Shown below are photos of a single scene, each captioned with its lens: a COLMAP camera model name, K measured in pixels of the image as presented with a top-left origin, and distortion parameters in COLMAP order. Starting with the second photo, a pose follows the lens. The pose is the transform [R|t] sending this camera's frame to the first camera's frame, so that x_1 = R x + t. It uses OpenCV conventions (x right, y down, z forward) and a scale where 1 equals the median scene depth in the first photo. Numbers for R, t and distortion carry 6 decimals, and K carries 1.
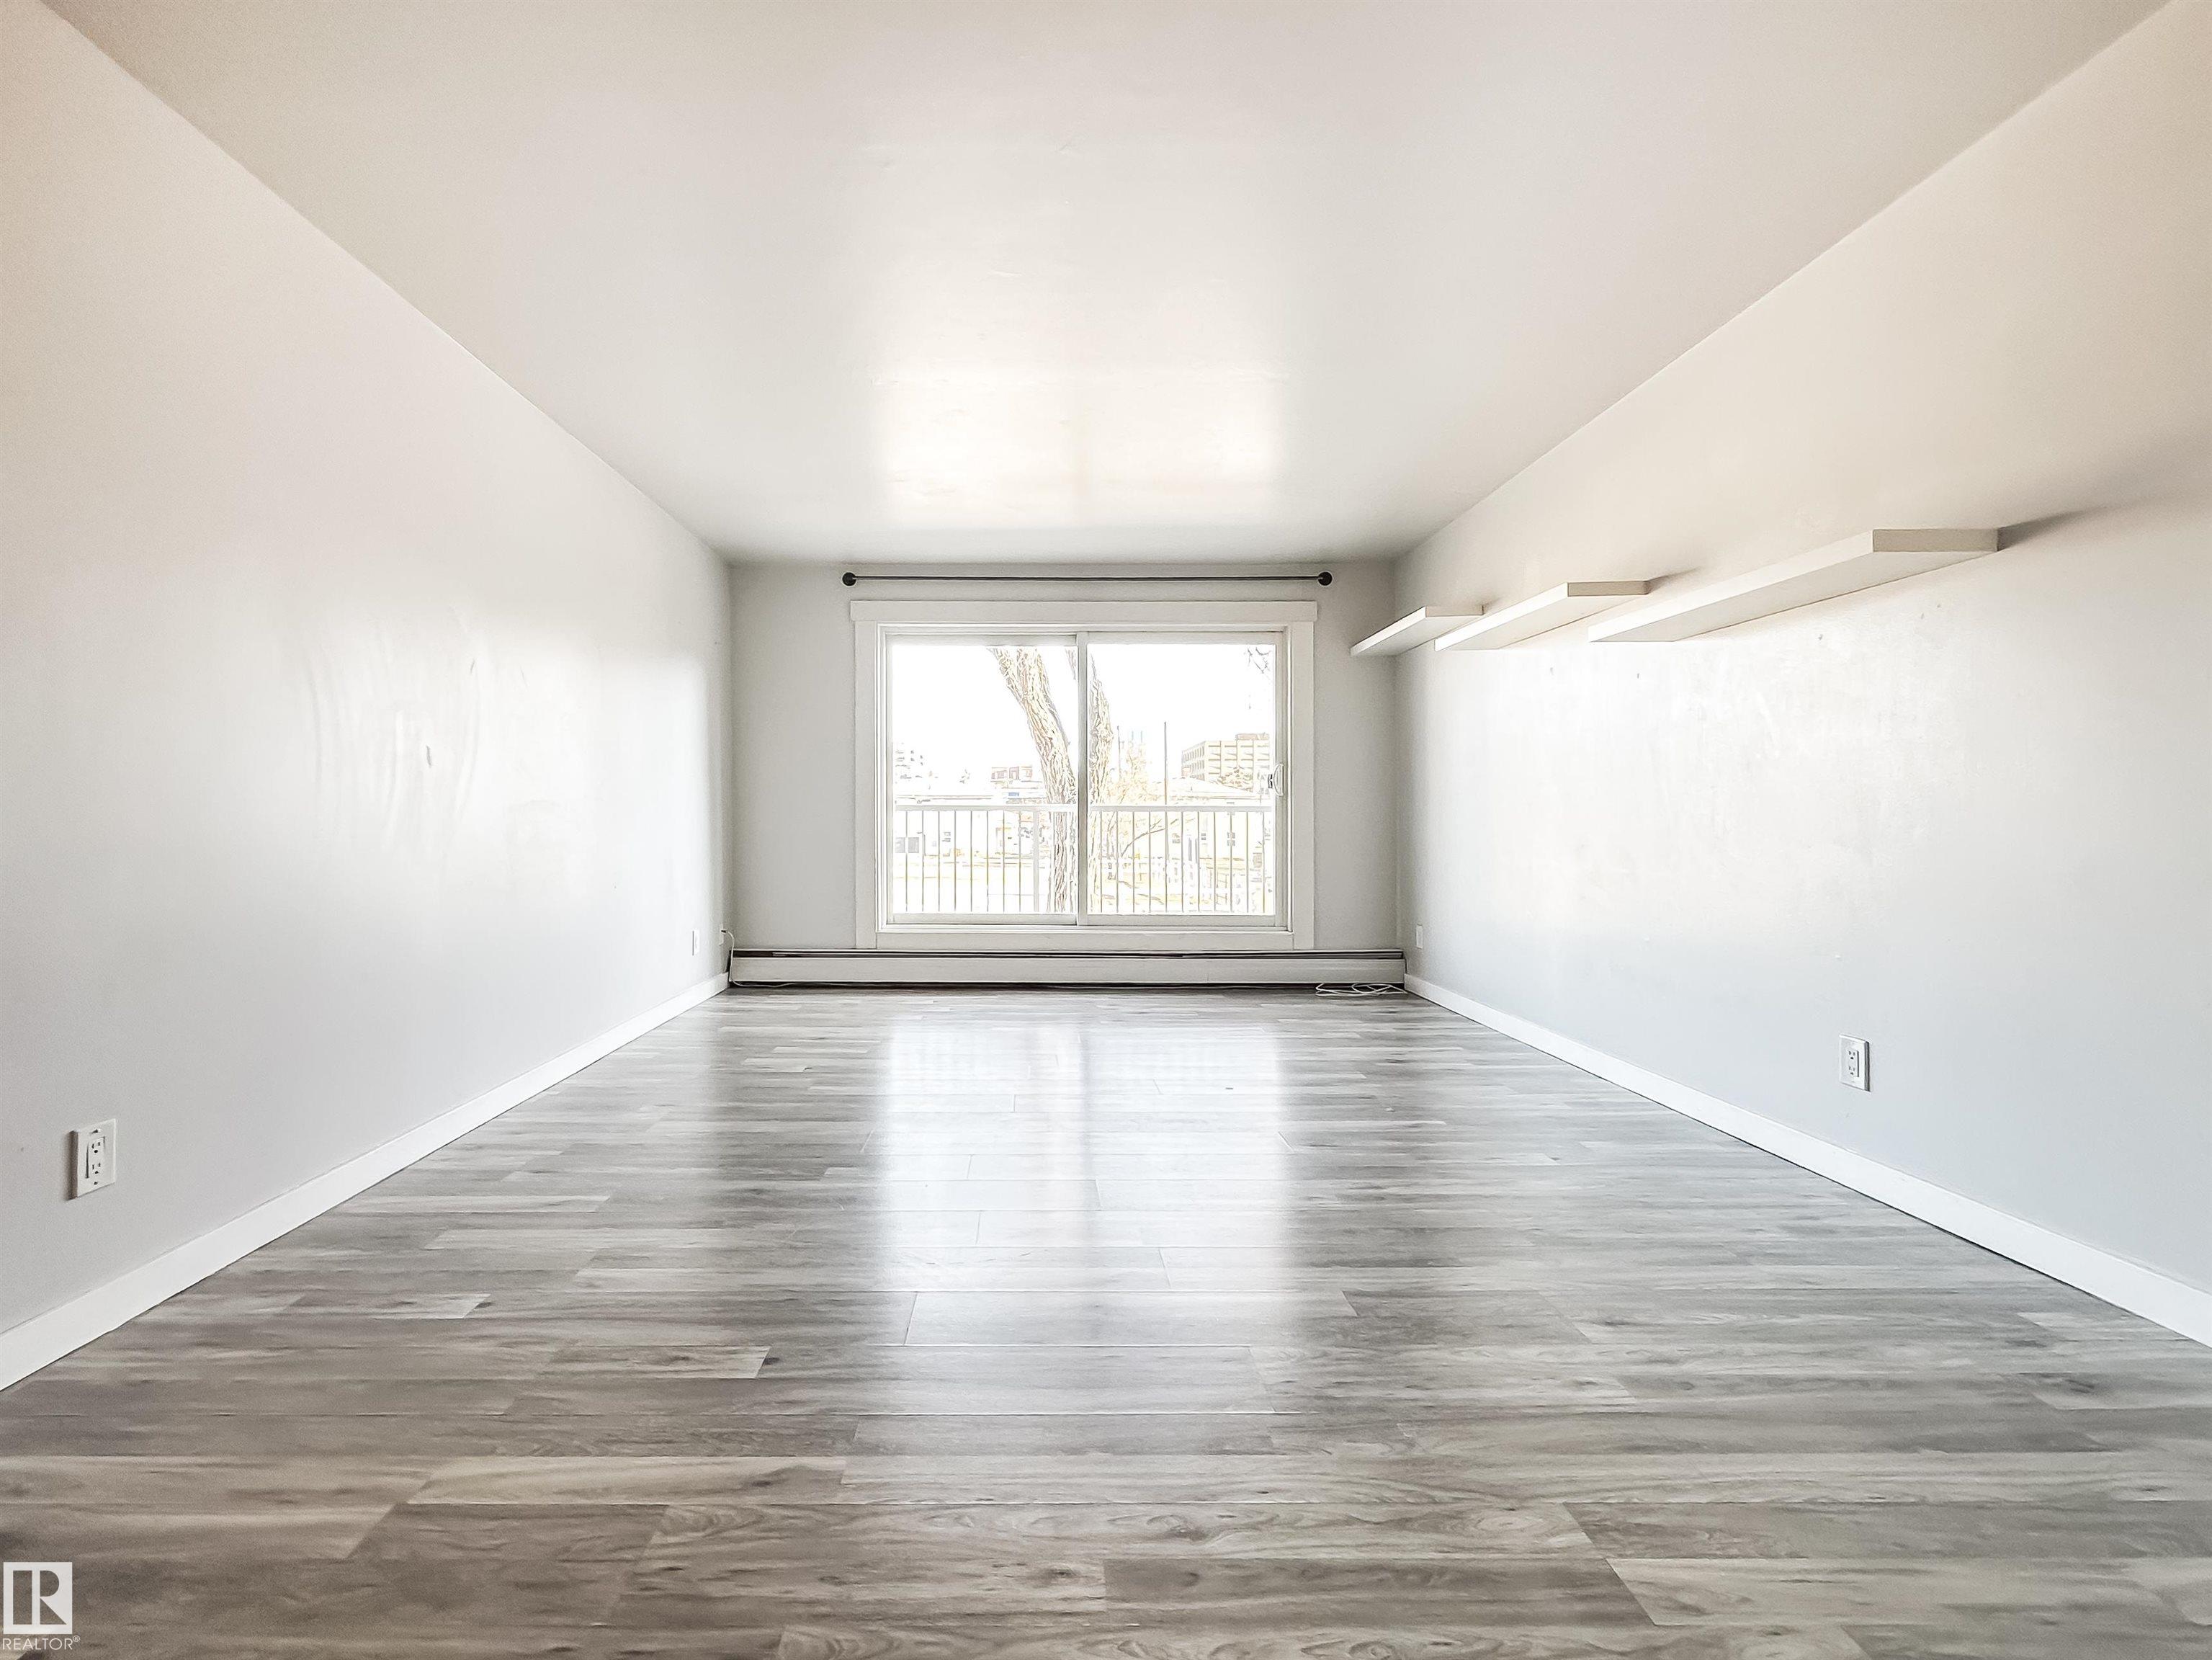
lens RADIAL K [[948.0, 0, 1050.2], [0, 948.0, 827.0], [0, 0, 1]] dist [-0.002391, 0.000083]
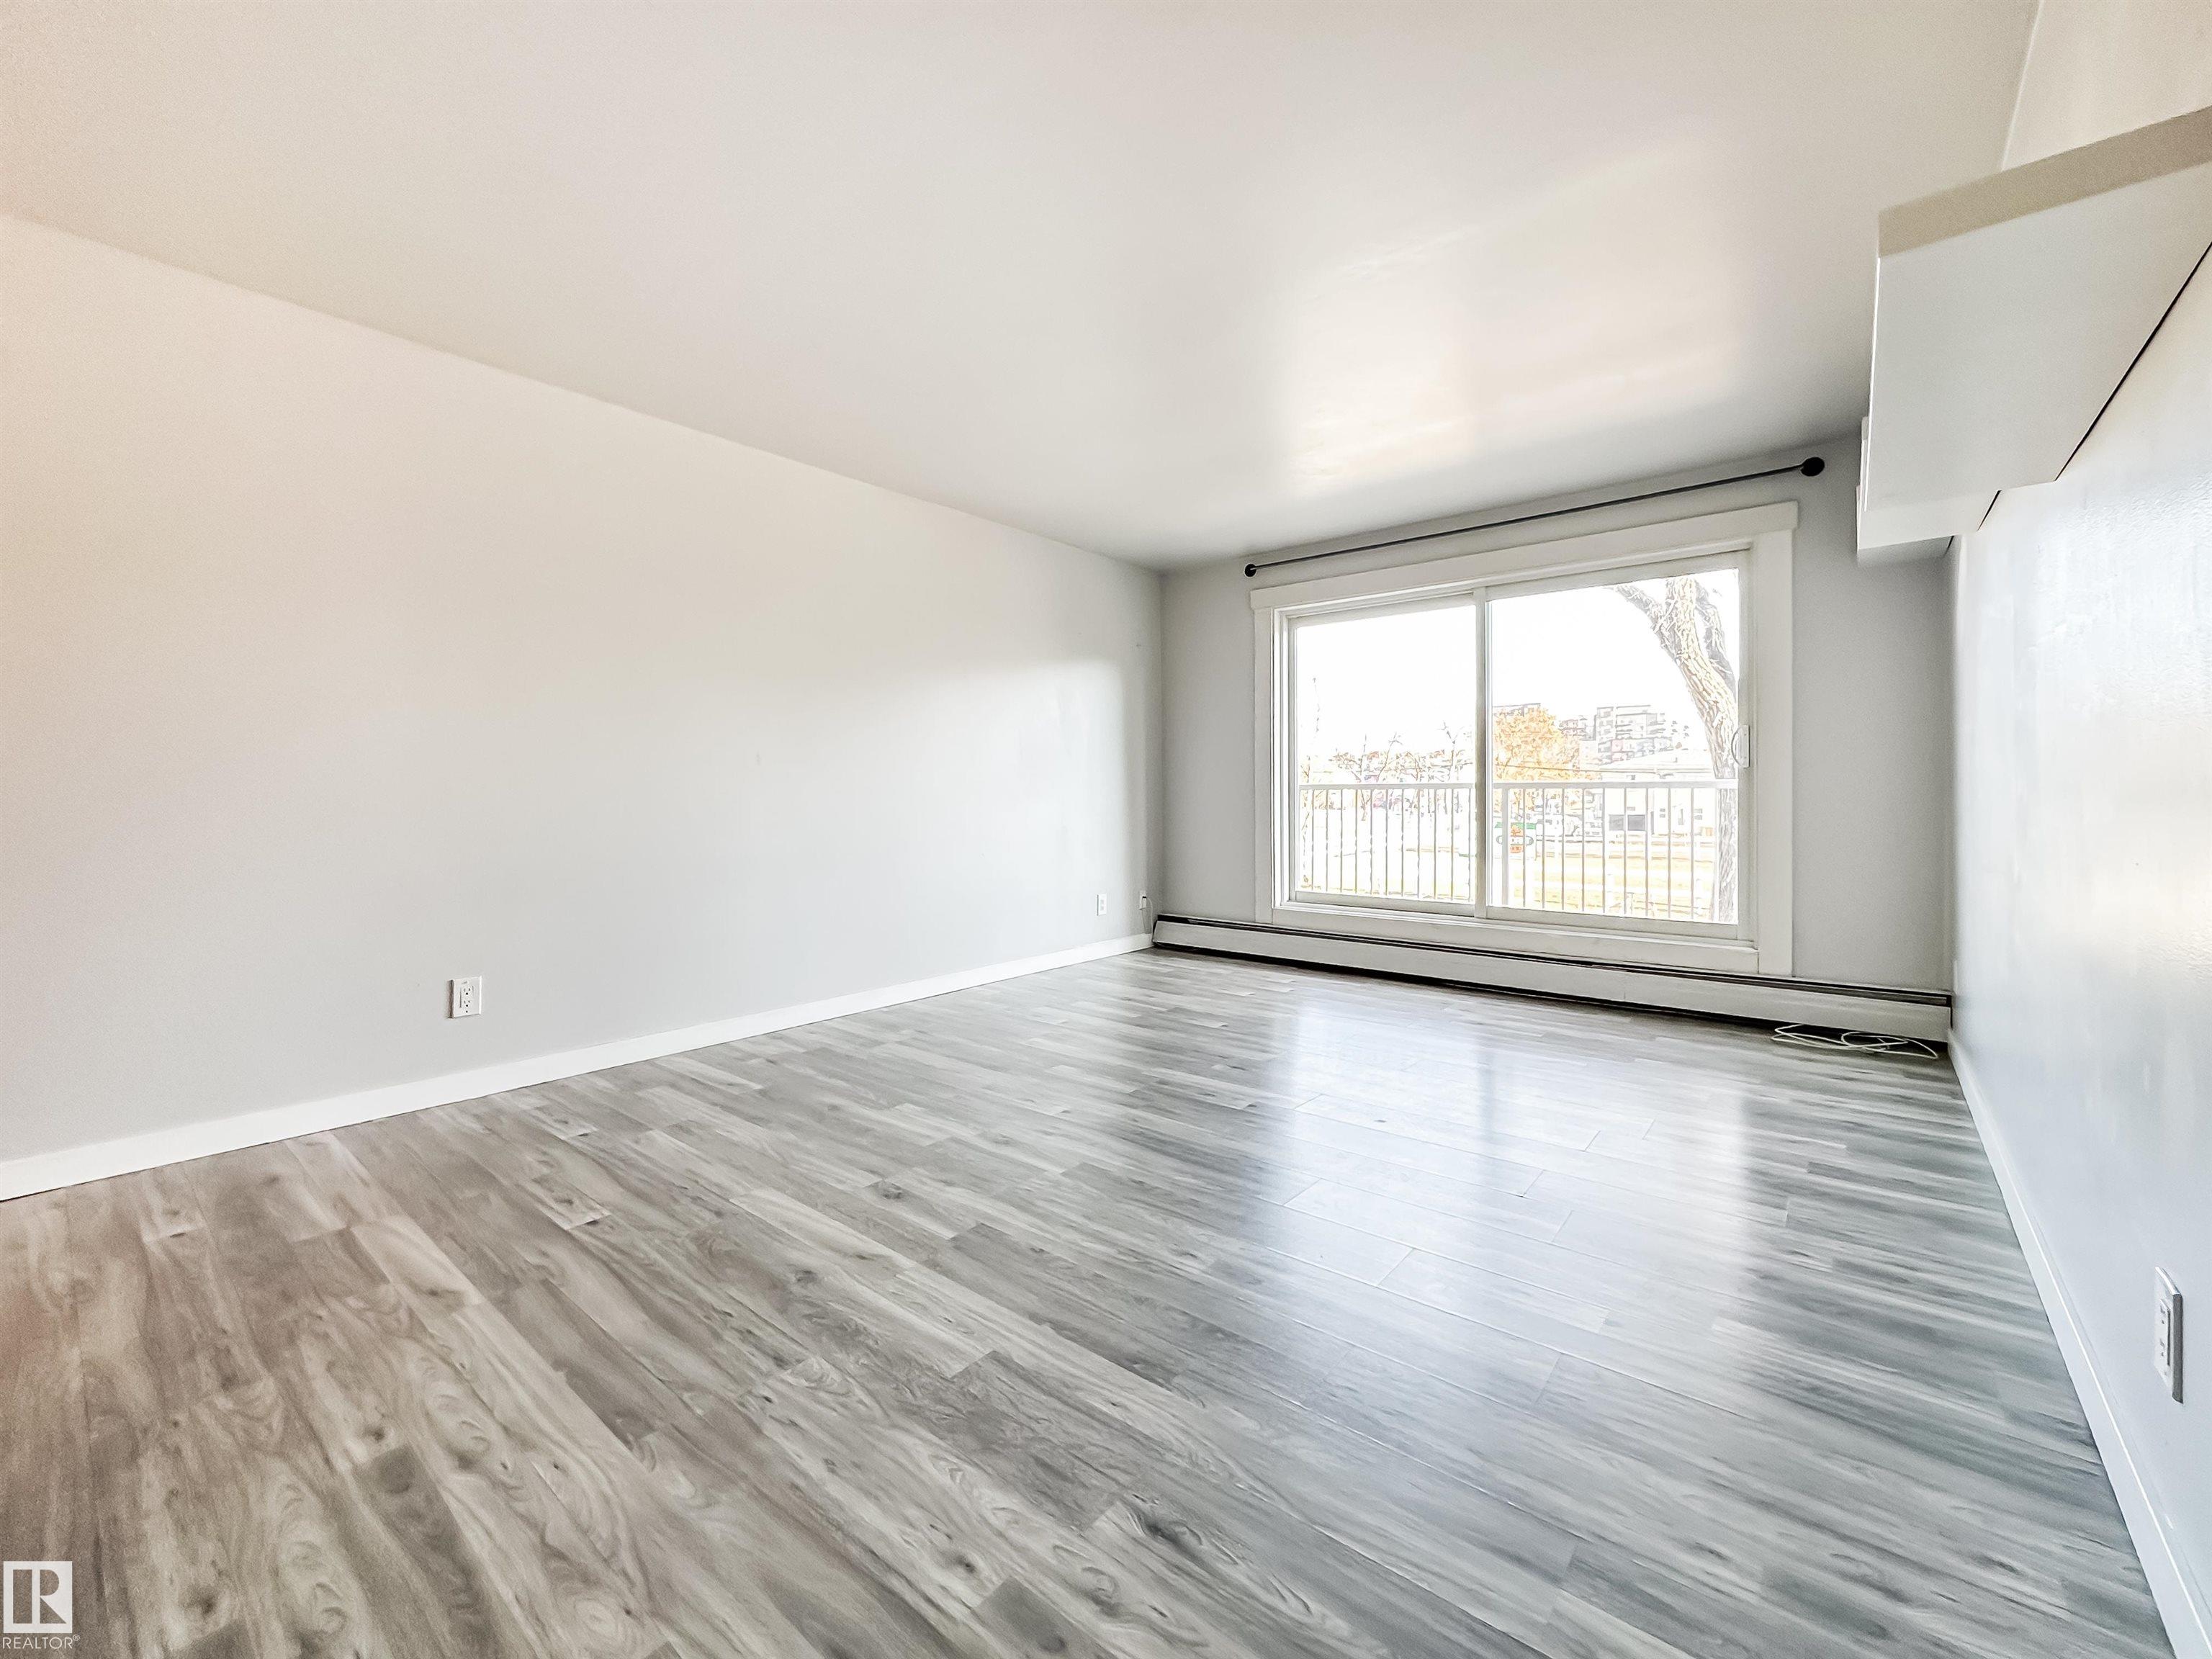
lens RADIAL K [[917.1, 0, 1184.9], [0, 917.1, 759.0], [0, 0, 1]] dist [0.000049, -0.000119]
pose [[0.782280, -0.026165, -0.622377, 0.370457], [-0.003597, 0.998911, -0.046516, -0.002949], [0.622916, 0.038627, 0.781334, 0.166800]]
